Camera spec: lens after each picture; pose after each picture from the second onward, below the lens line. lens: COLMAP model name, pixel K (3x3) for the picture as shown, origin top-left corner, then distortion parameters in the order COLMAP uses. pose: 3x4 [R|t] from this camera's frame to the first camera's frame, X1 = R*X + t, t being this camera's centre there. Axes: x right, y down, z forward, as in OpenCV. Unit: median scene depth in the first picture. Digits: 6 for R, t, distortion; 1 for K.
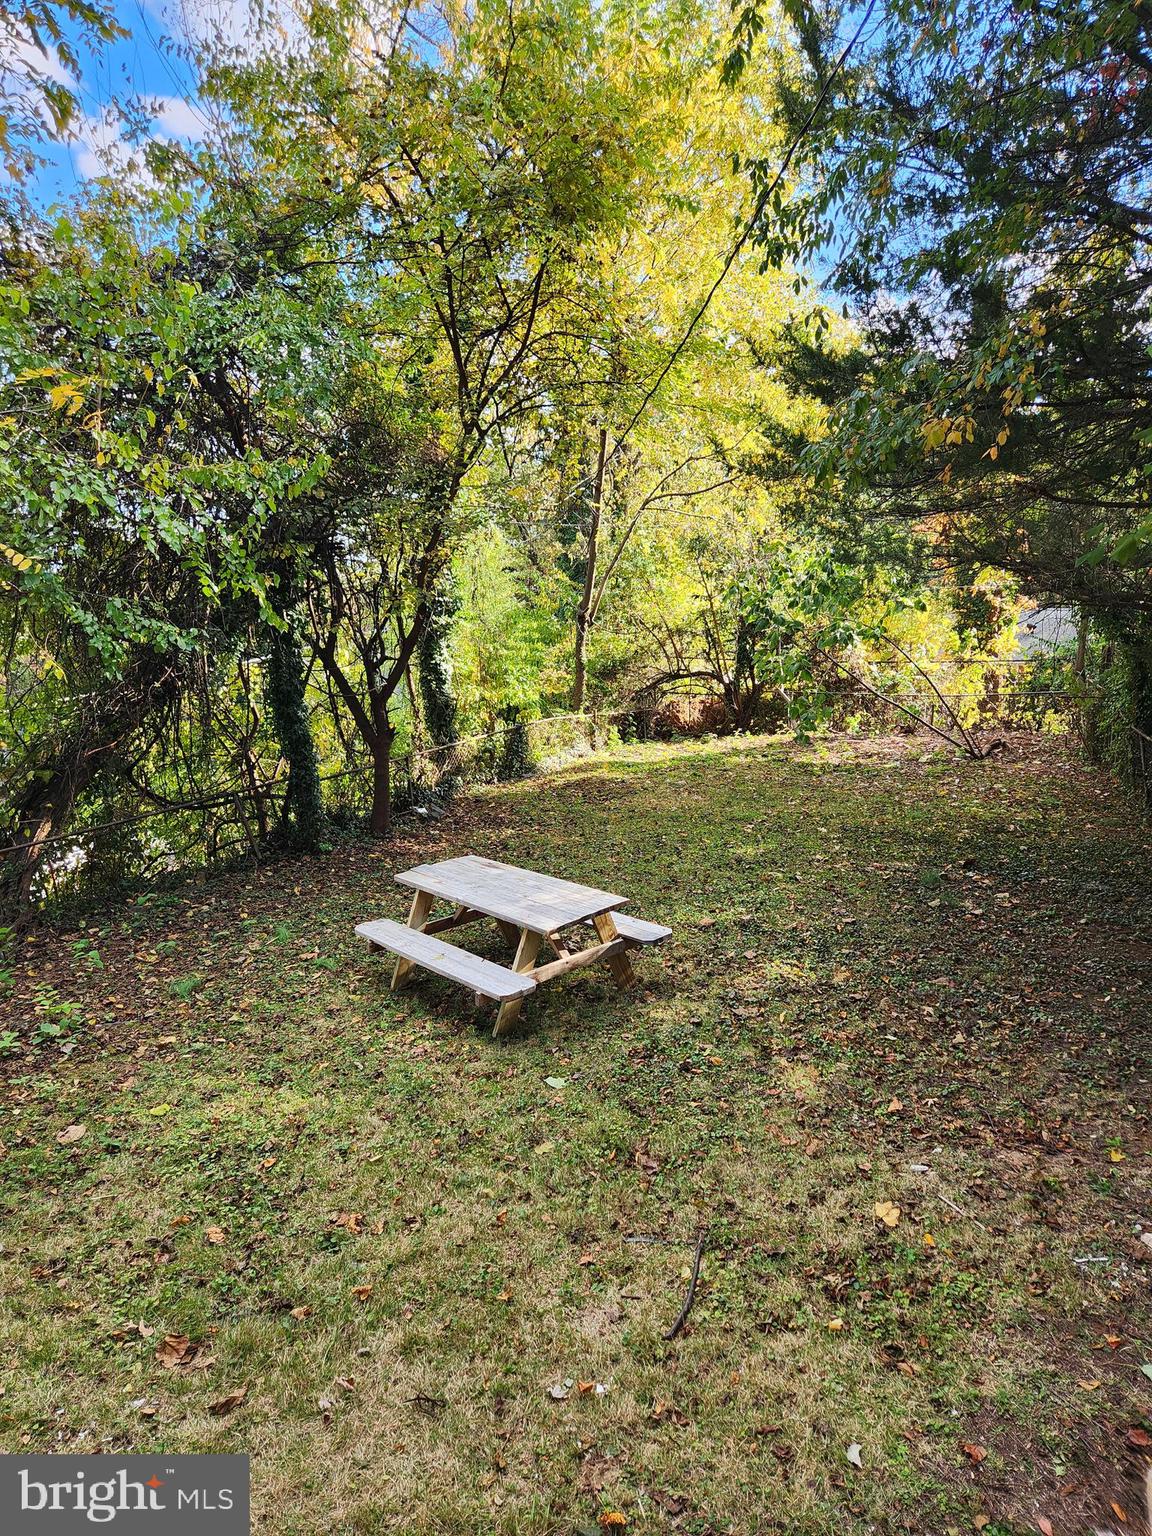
lens RADIAL K [[1027.0, 0, 579.9], [0, 1027.0, 750.8], [0, 0, 1]] dist [0.074920, -0.029309]
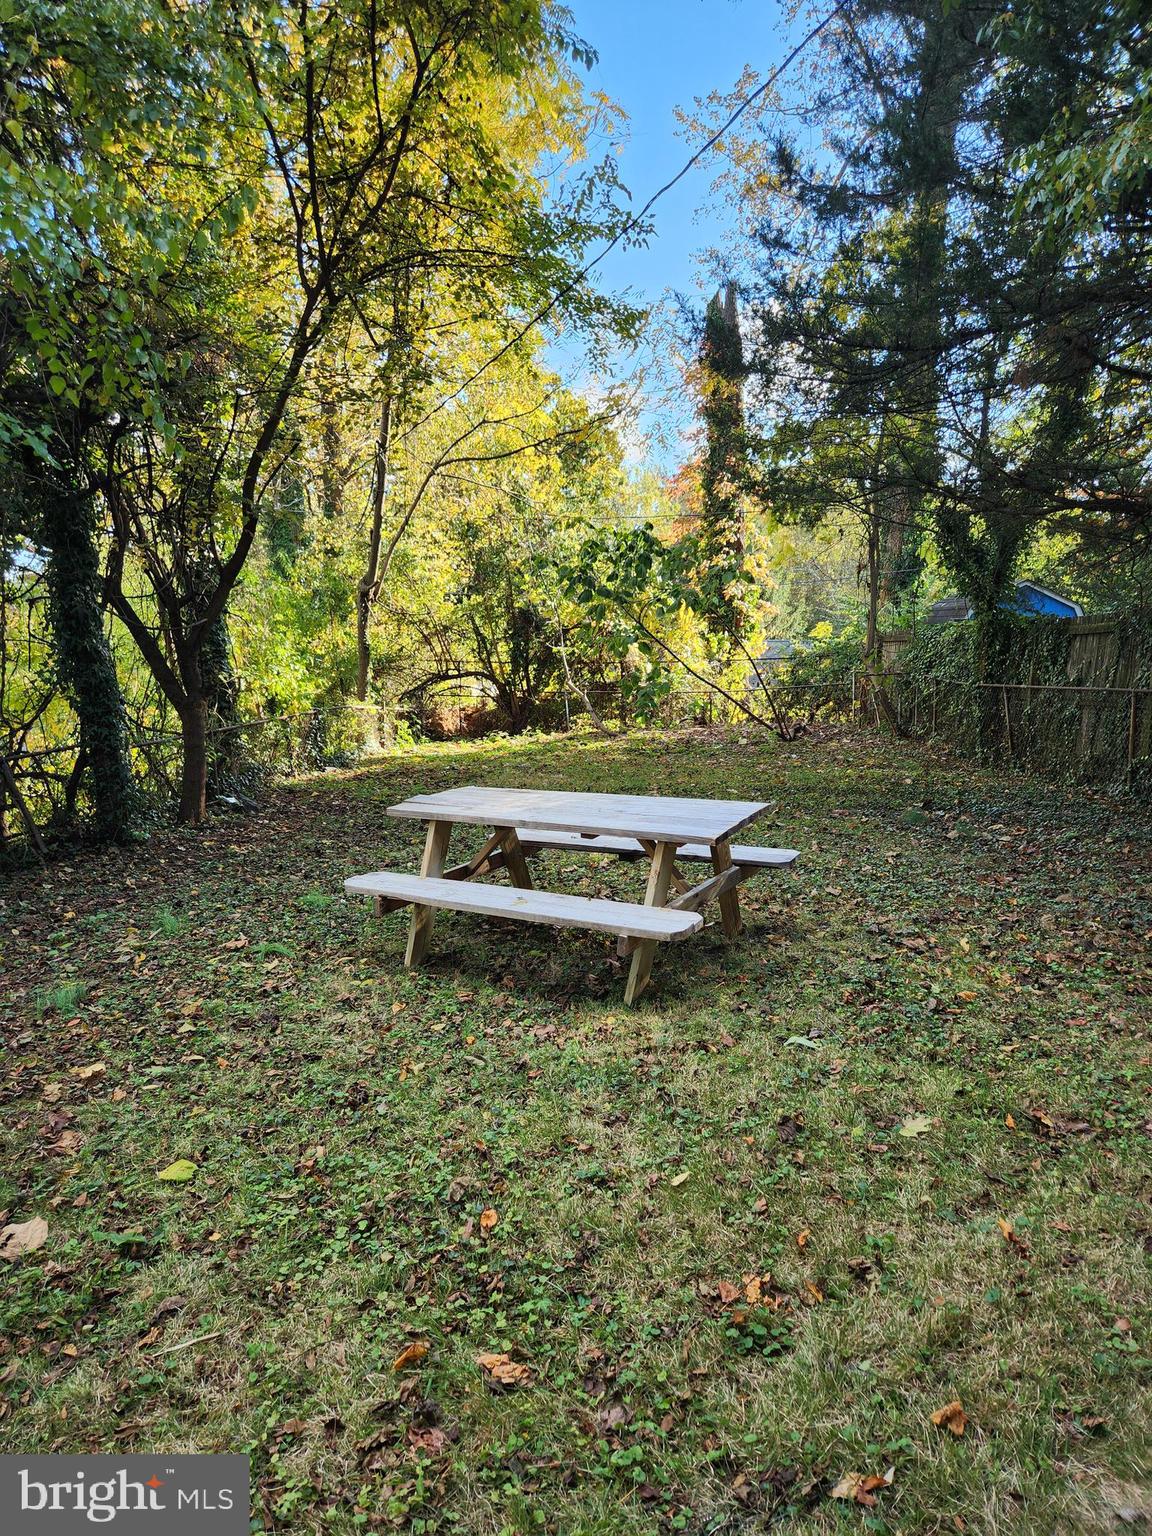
lens RADIAL K [[1027.0, 0, 579.9], [0, 1027.0, 750.8], [0, 0, 1]] dist [0.074920, -0.029309]
pose [[0.944569, -0.026045, 0.327279, -0.105380], [0.043813, 0.997932, -0.047035, 0.045713], [-0.325377, 0.058767, 0.943756, 0.115999]]
